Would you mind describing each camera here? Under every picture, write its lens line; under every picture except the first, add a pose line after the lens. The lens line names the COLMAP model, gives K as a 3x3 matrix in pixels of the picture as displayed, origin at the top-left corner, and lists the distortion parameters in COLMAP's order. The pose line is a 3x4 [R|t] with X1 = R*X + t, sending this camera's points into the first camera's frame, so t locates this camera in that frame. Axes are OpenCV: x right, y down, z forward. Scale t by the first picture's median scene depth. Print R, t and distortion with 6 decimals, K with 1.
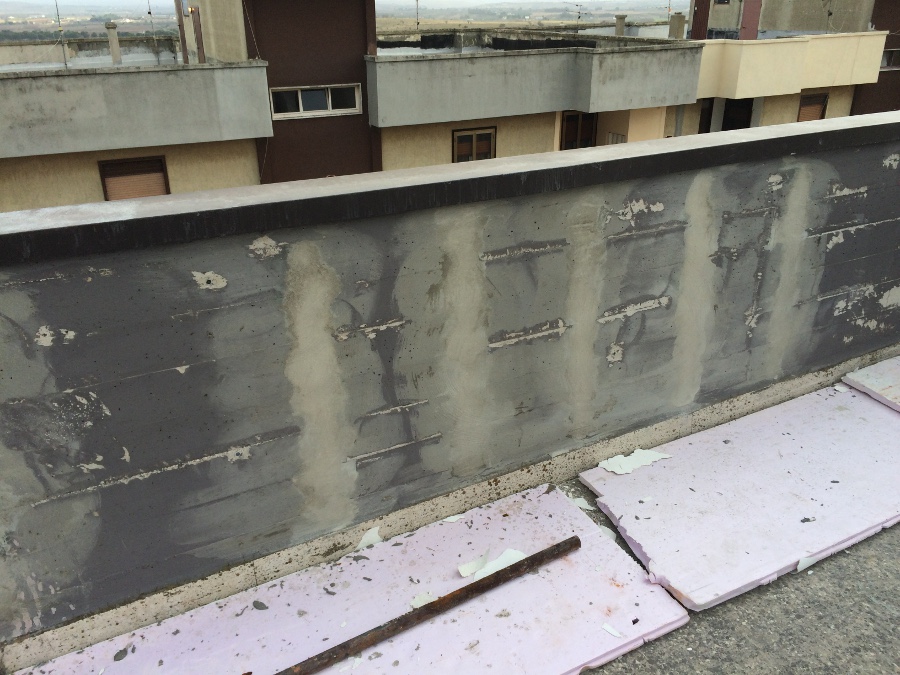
lens RADIAL K [[760.6, 0, 448.0], [0, 760.6, 333.9], [0, 0, 1]] dist [-0.009740, -0.014998]
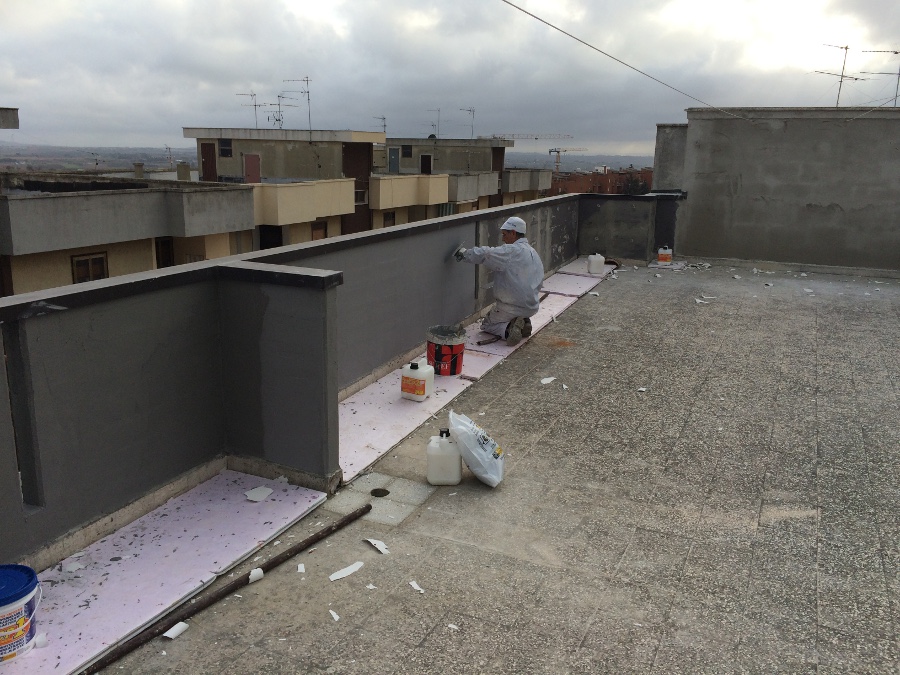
lens RADIAL K [[760.6, 0, 450.7], [0, 760.6, 339.2], [0, 0, 1]] dist [-0.009740, -0.014998]
pose [[0.752441, -0.118344, 0.647941, -0.304475], [0.227593, 0.969848, -0.087160, 0.079028], [-0.618089, 0.213050, 0.756687, -0.180785]]
